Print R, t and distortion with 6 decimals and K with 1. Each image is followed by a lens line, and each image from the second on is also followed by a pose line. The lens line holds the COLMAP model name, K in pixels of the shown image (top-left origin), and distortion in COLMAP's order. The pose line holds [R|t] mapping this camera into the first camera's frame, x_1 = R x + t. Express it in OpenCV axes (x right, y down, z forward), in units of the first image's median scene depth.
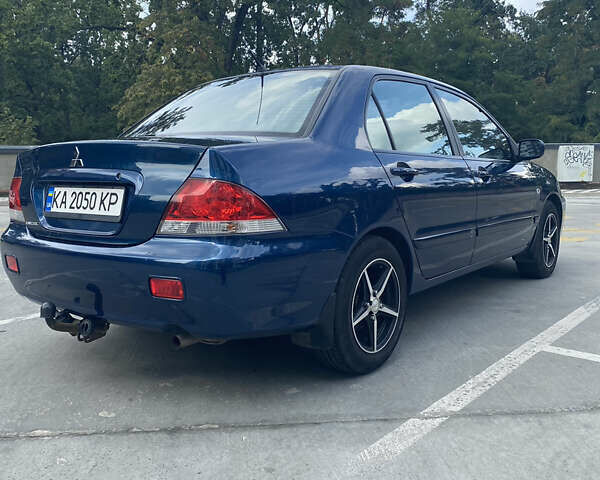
lens RADIAL K [[642.1, 0, 312.6], [0, 642.1, 239.4], [0, 0, 1]] dist [0.103115, -0.210698]
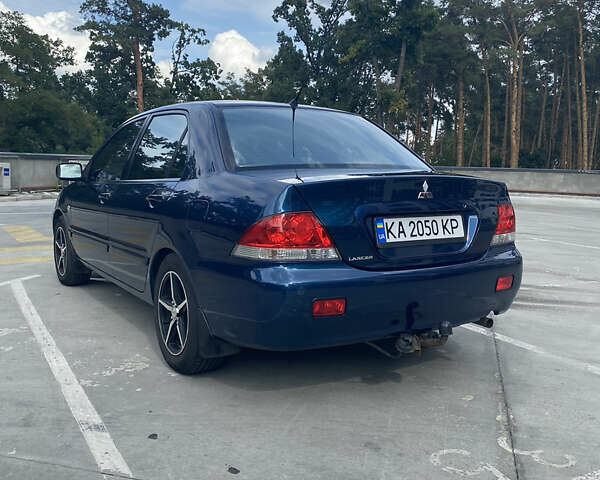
lens RADIAL K [[642.1, 0, 312.6], [0, 642.1, 239.4], [0, 0, 1]] dist [0.103115, -0.210698]
pose [[0.321515, -0.094108, 0.942216, -1.476723], [0.093168, 0.993365, 0.067425, -0.134206], [-0.942310, 0.066106, 0.328150, 0.816890]]
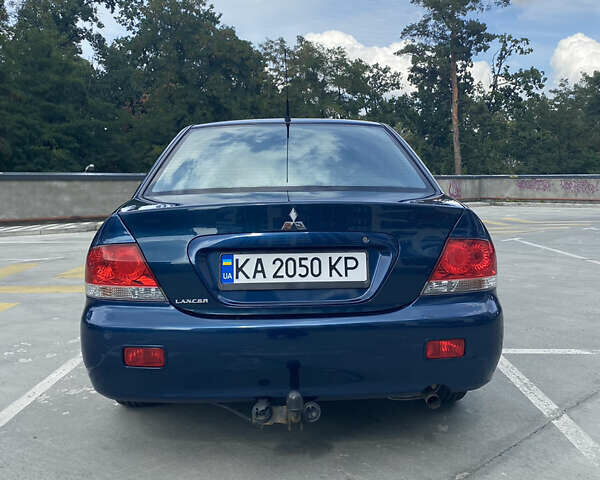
lens RADIAL K [[644.2, 0, 300.0], [0, 644.2, 240.0], [0, 0, 1]] dist [0.030426, -0.040052]
pose [[0.763835, -0.057931, 0.642807, -0.919903], [0.078062, 0.996944, -0.002913, -0.094910], [-0.640674, 0.052403, 0.766023, 0.316640]]
